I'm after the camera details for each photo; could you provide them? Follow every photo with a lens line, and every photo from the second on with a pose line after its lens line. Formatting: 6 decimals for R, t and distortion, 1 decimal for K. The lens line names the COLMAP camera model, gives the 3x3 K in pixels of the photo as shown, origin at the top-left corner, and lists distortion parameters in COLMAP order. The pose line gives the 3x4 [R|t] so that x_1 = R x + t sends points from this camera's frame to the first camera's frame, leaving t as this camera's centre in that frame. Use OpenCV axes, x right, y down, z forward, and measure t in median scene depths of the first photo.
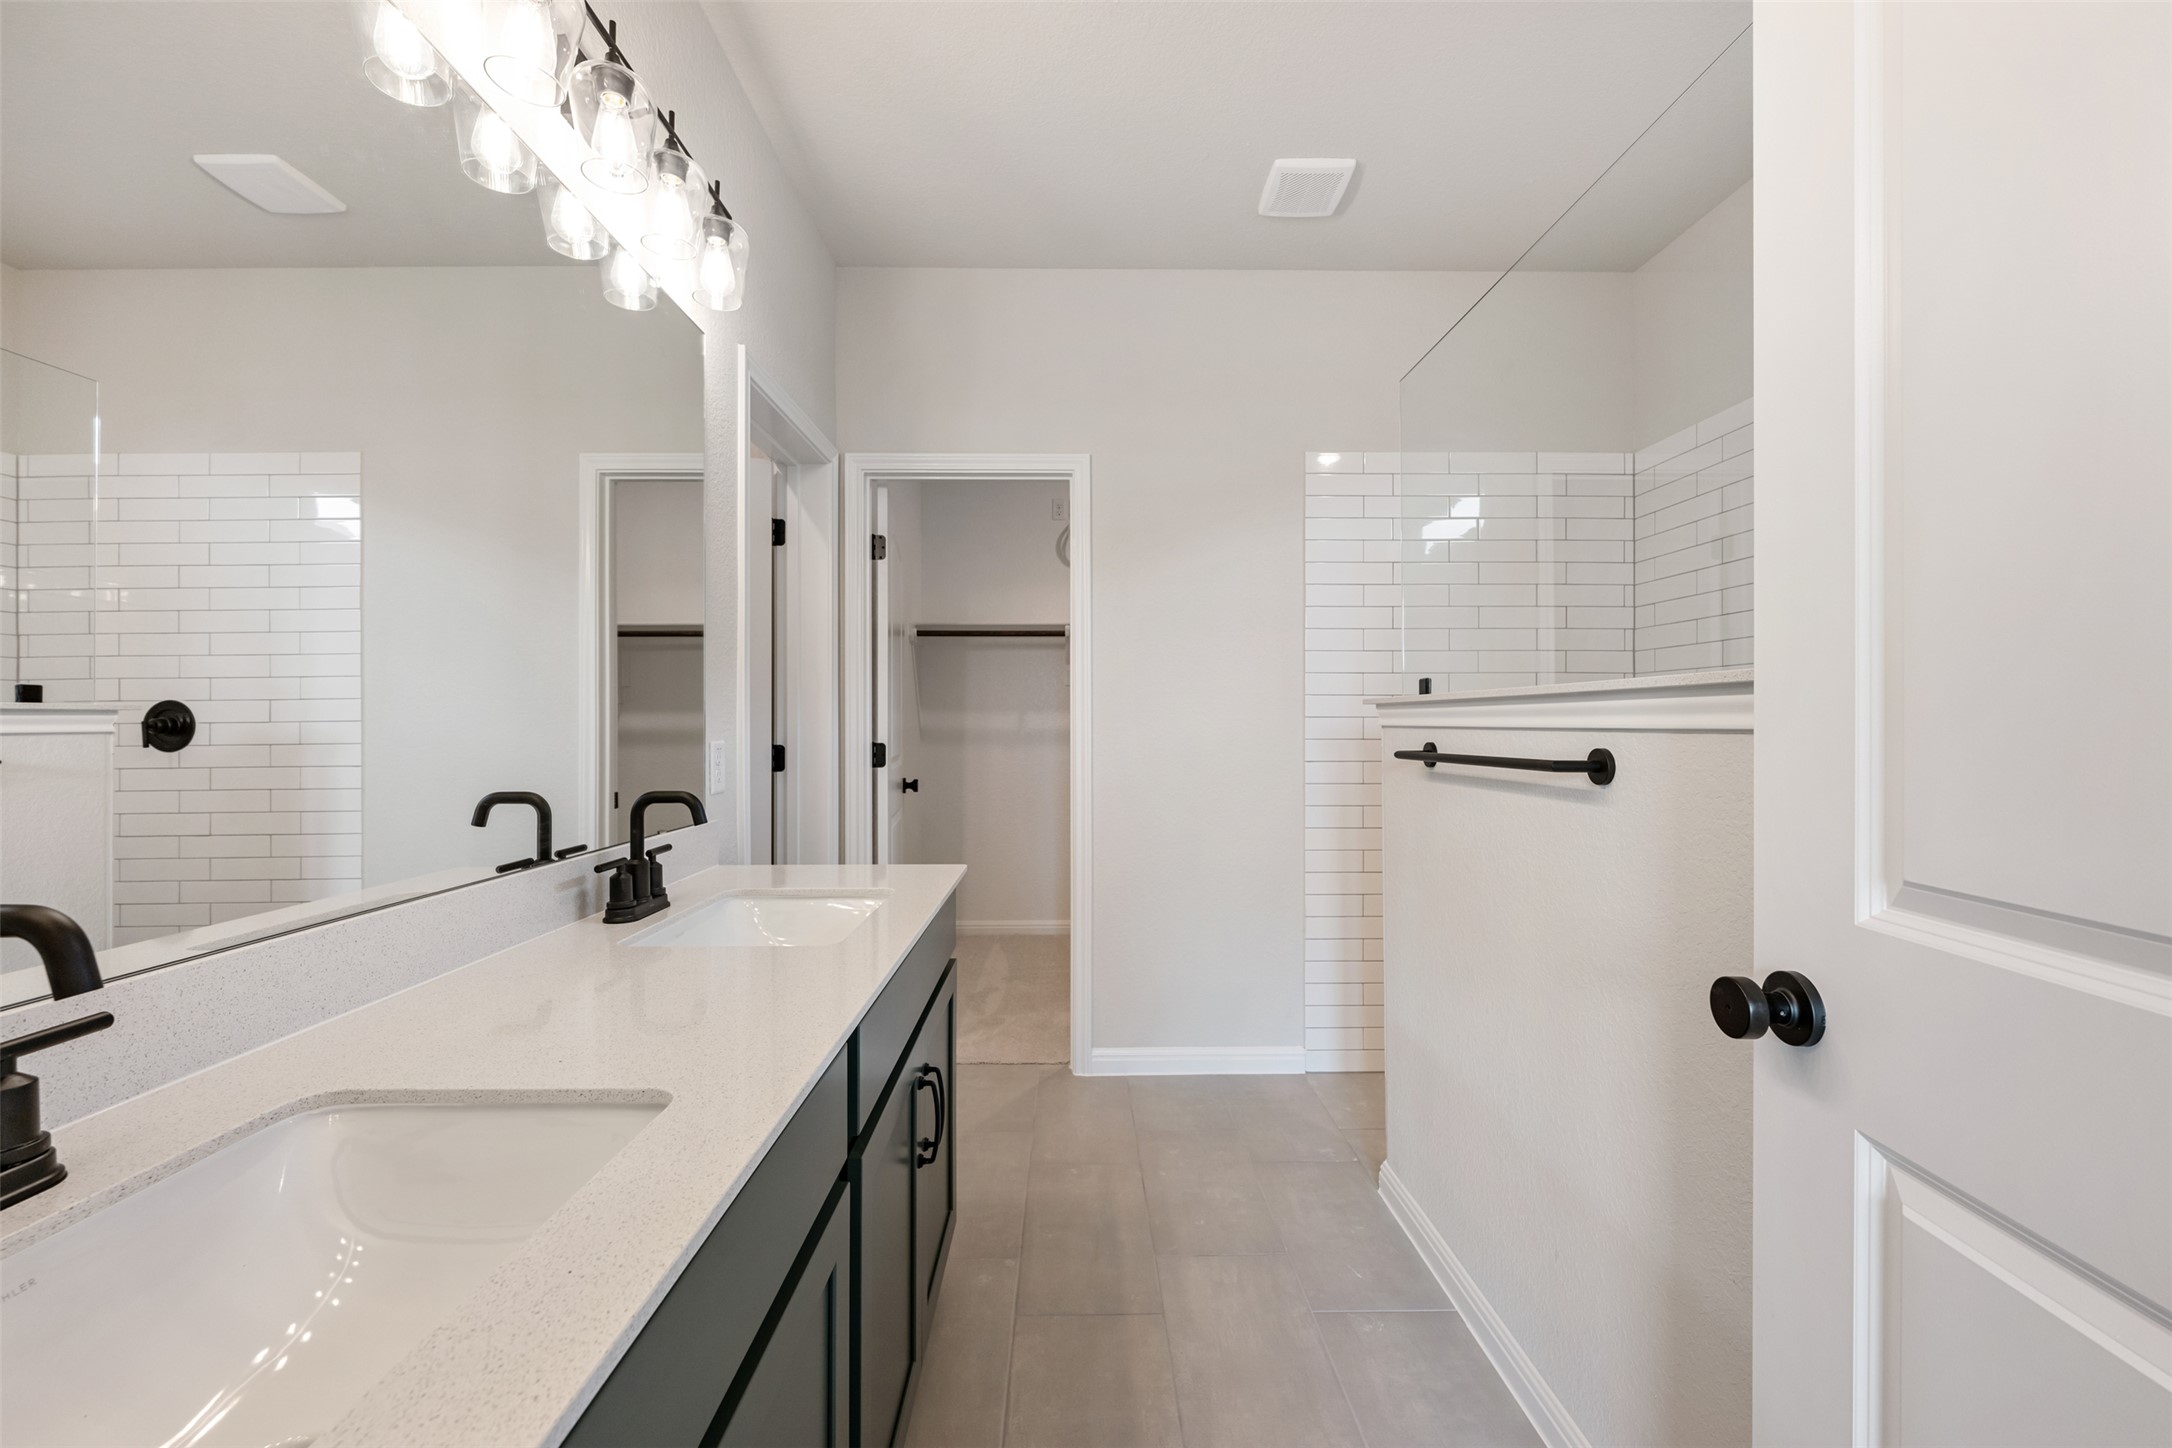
lens RADIAL K [[871.3, 0, 1086.5], [0, 871.3, 719.6], [0, 0, 1]] dist [-0.000905, 0.000060]
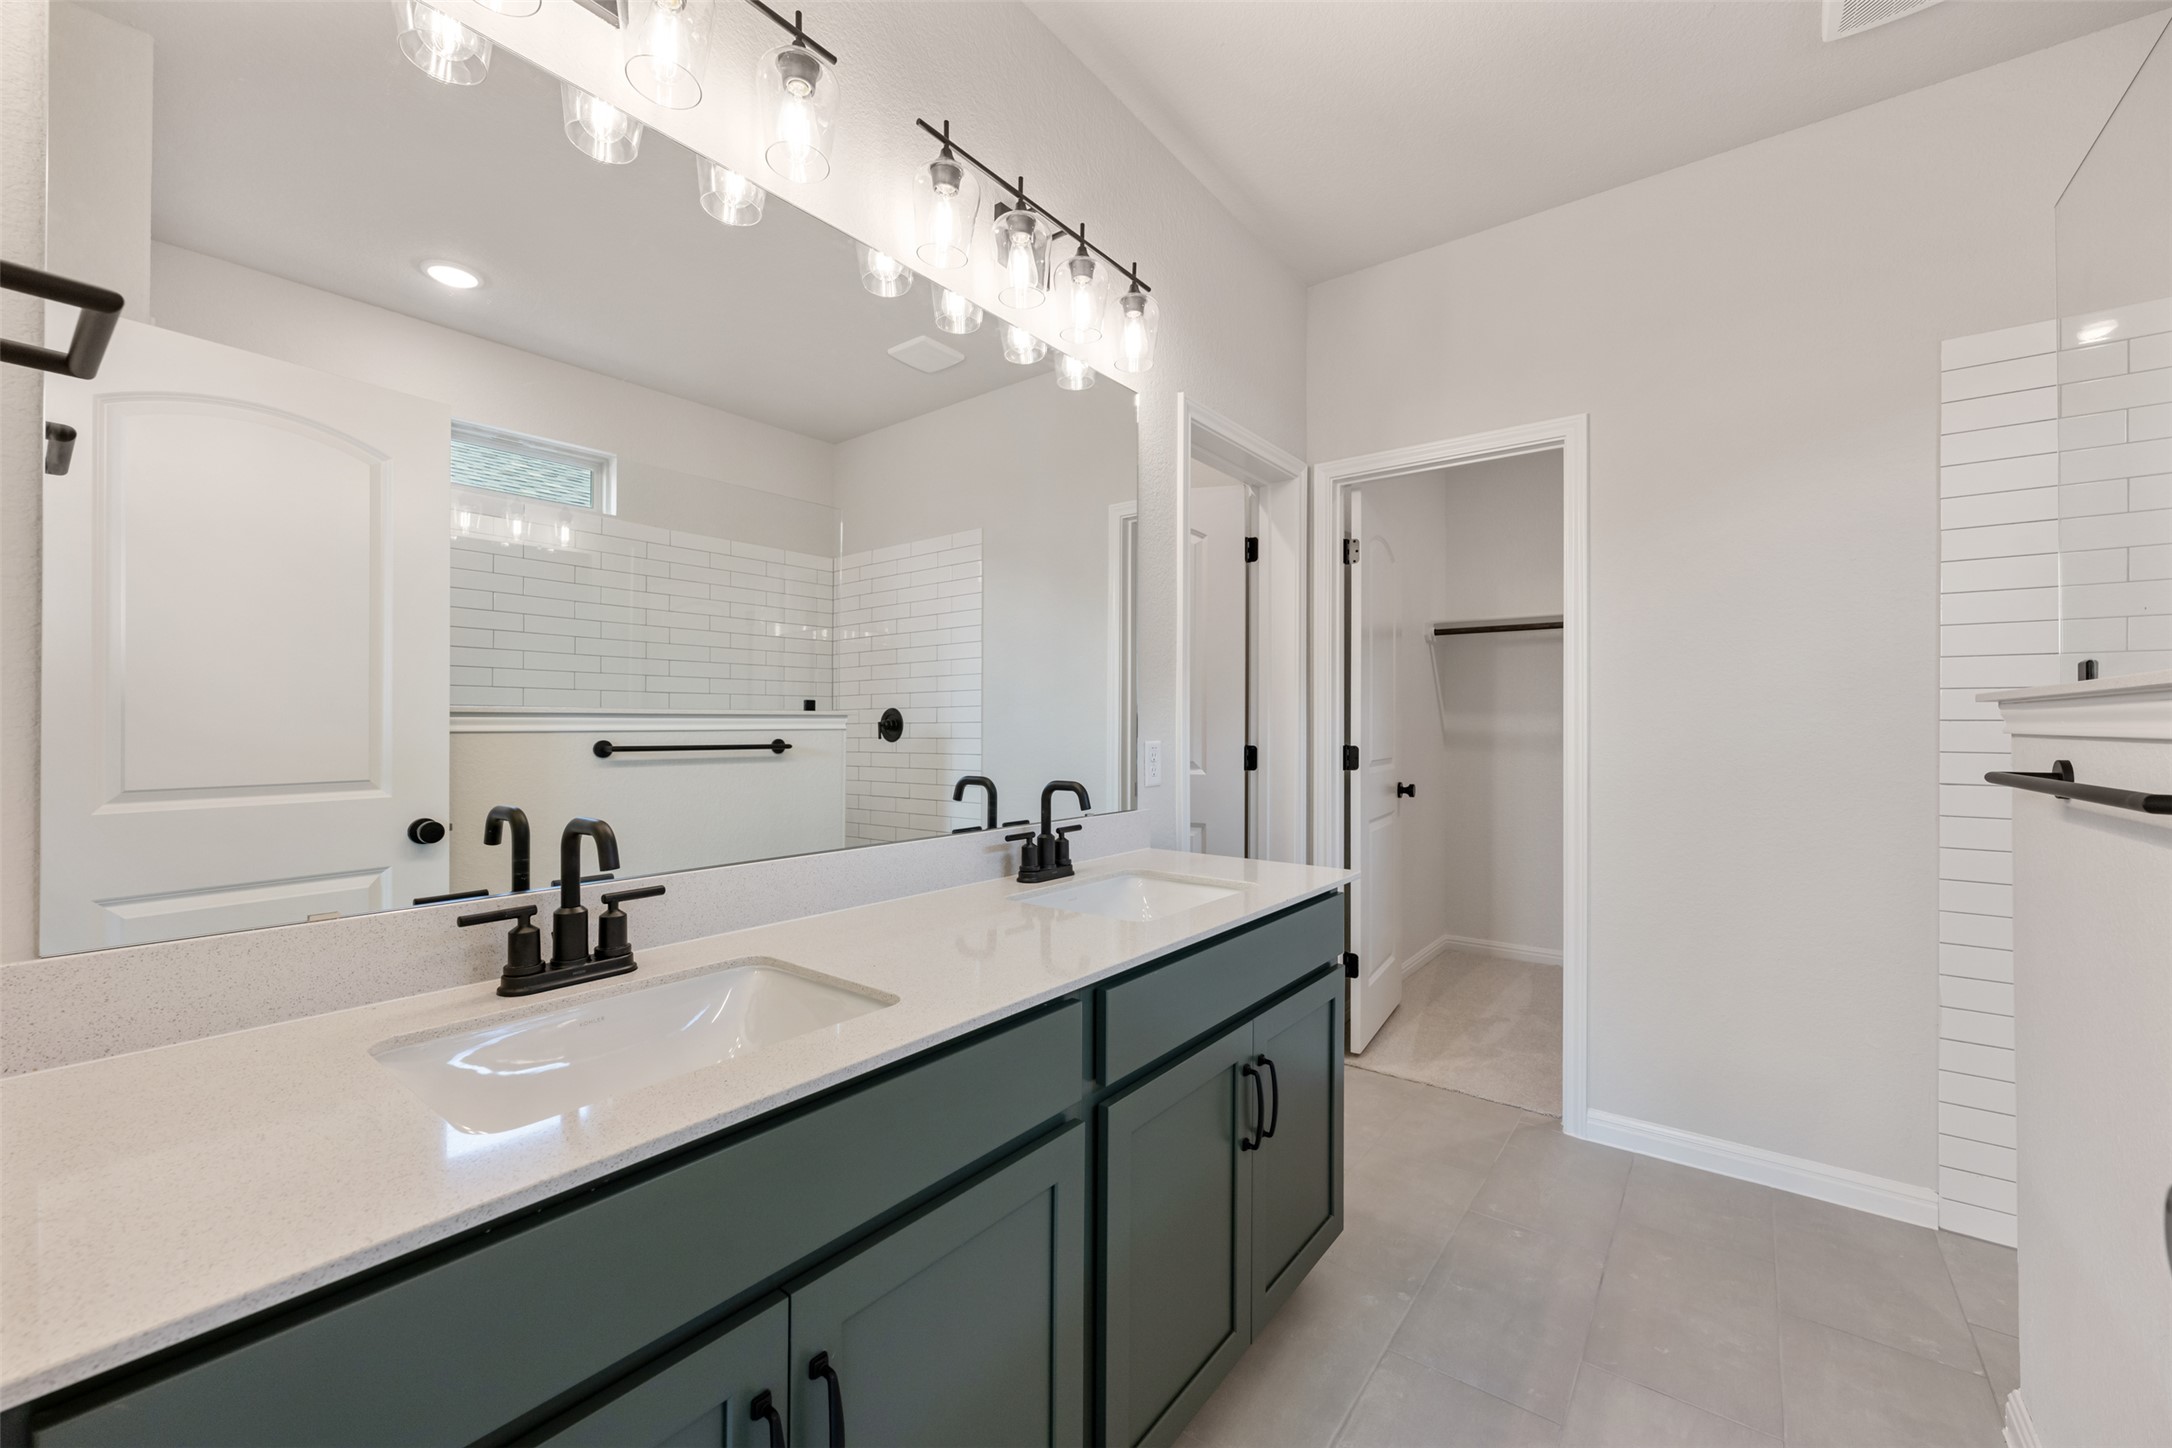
lens RADIAL K [[858.3, 0, 1083.5], [0, 858.3, 718.7], [0, 0, 1]] dist [-0.000075, 0.000079]
pose [[0.783549, 0.000214, -0.621330, 0.152585], [-0.002118, 0.999995, -0.002326, -0.001485], [0.621326, 0.003139, 0.783546, 0.035049]]
